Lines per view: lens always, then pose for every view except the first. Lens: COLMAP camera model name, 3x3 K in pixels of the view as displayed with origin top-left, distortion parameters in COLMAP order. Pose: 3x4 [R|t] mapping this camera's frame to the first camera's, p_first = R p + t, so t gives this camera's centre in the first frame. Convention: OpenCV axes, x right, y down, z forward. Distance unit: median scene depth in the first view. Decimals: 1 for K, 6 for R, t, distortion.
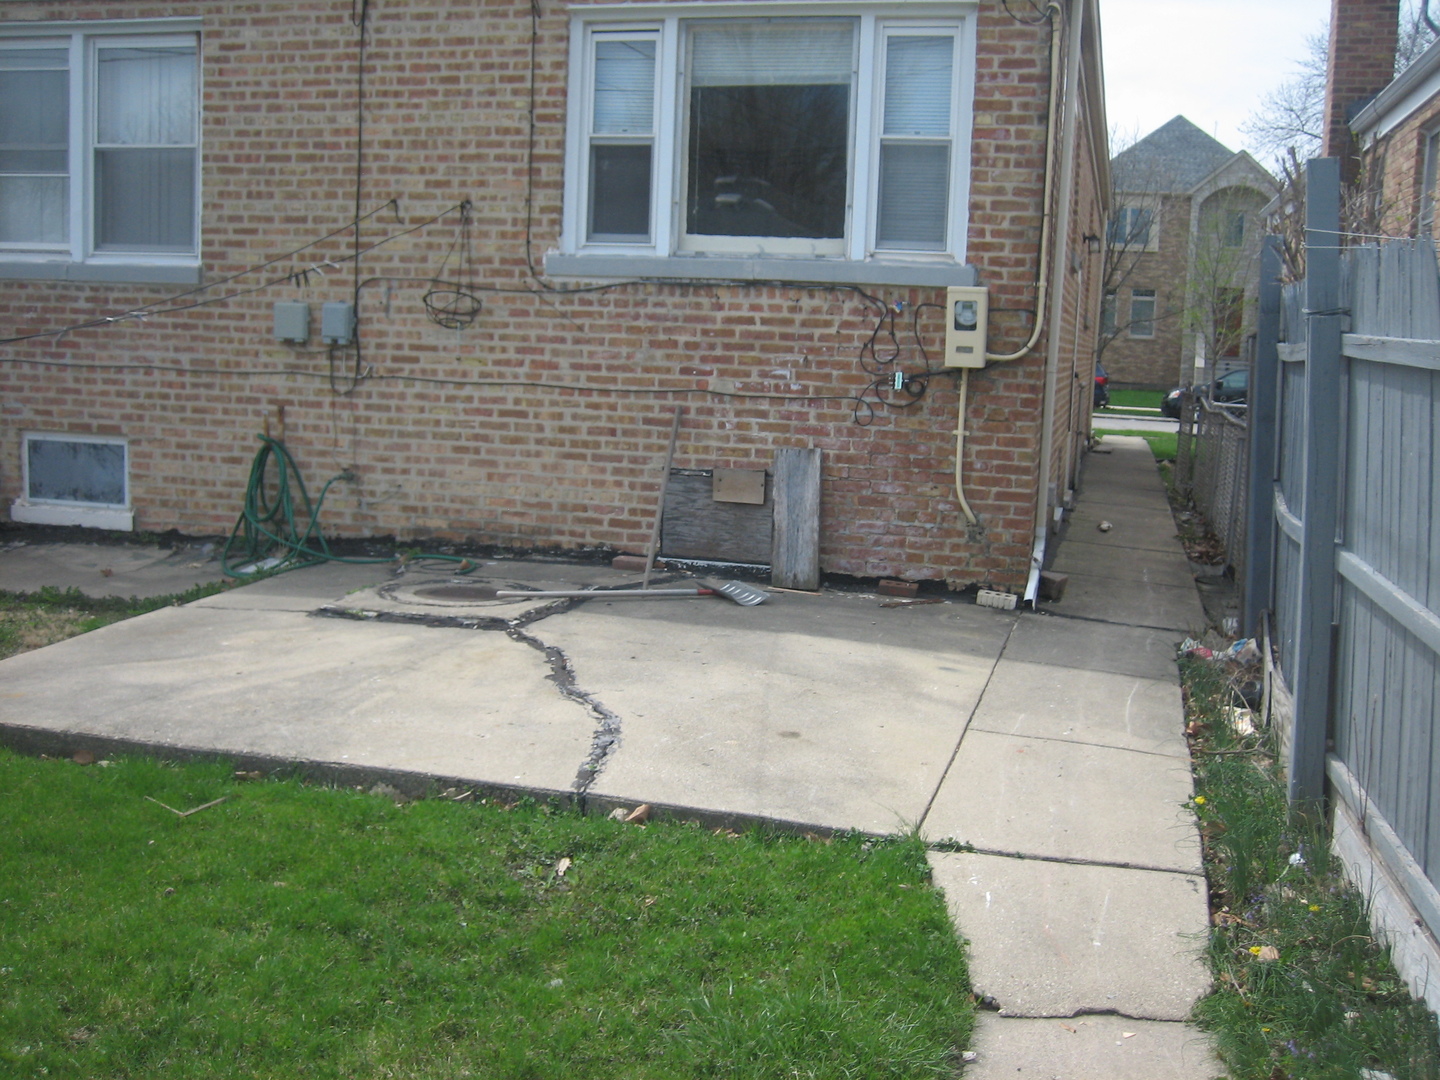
lens RADIAL K [[1503.3, 0, 720.0], [0, 1503.3, 540.0], [0, 0, 1]] dist [-0.152710, 0.183113]
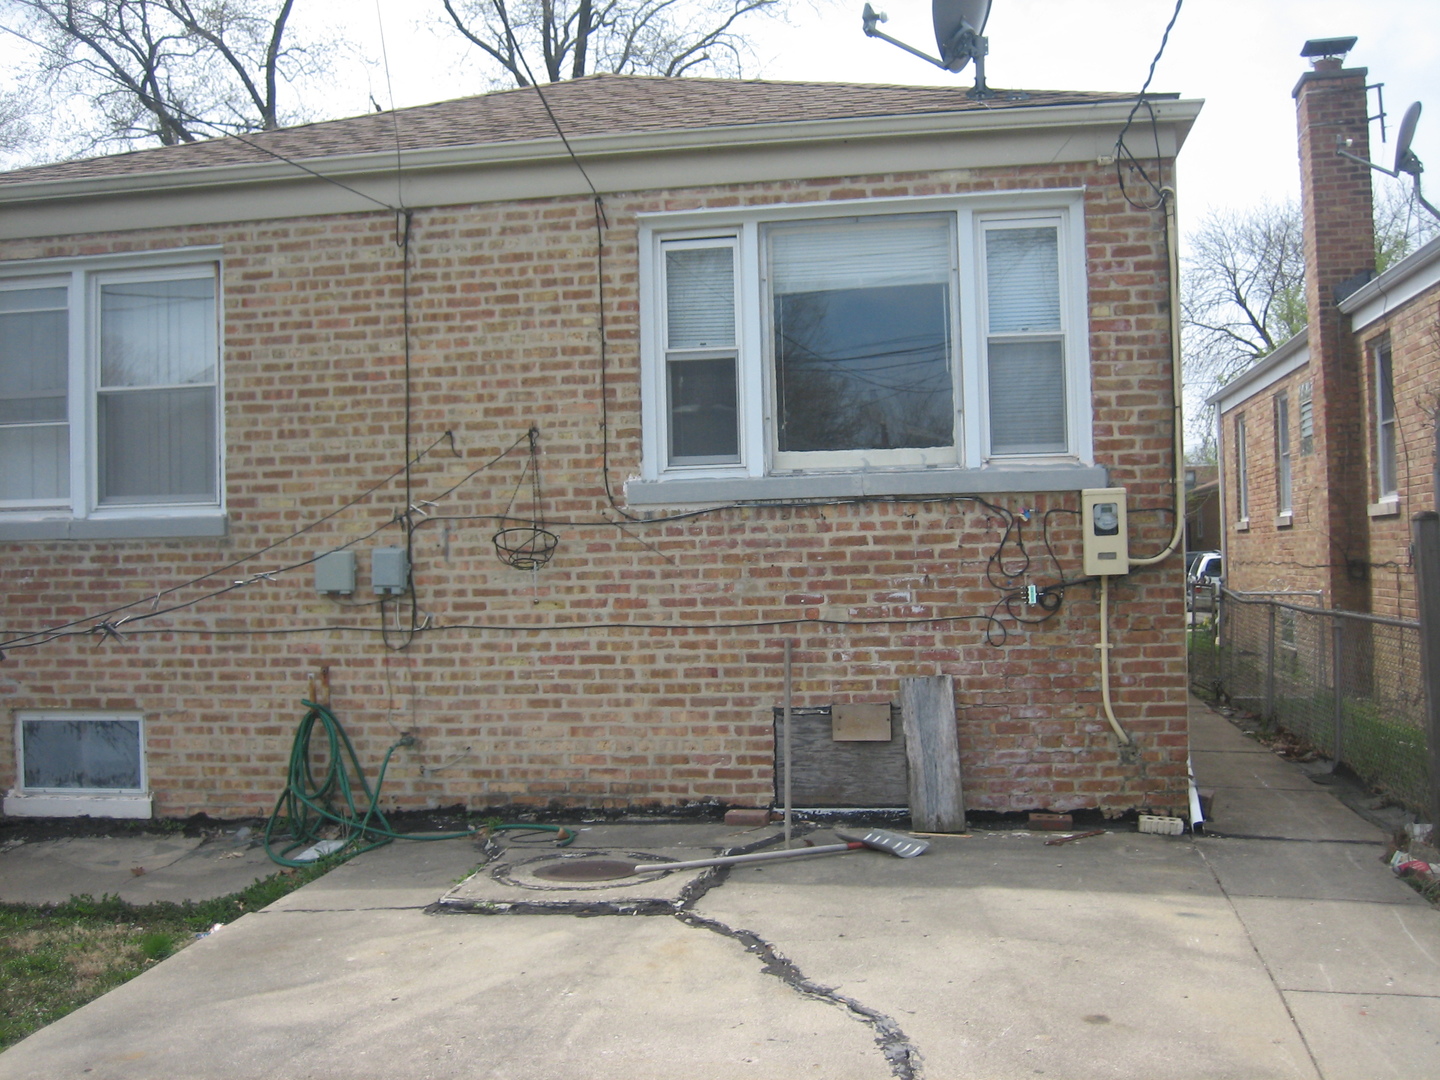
lens RADIAL K [[1503.3, 0, 720.0], [0, 1503.3, 540.0], [0, 0, 1]] dist [-0.152710, 0.183113]
pose [[0.994590, -0.063320, 0.082349, -0.138101], [0.074612, 0.987021, -0.142208, -0.022228], [-0.072276, 0.147583, 0.986405, 0.099273]]
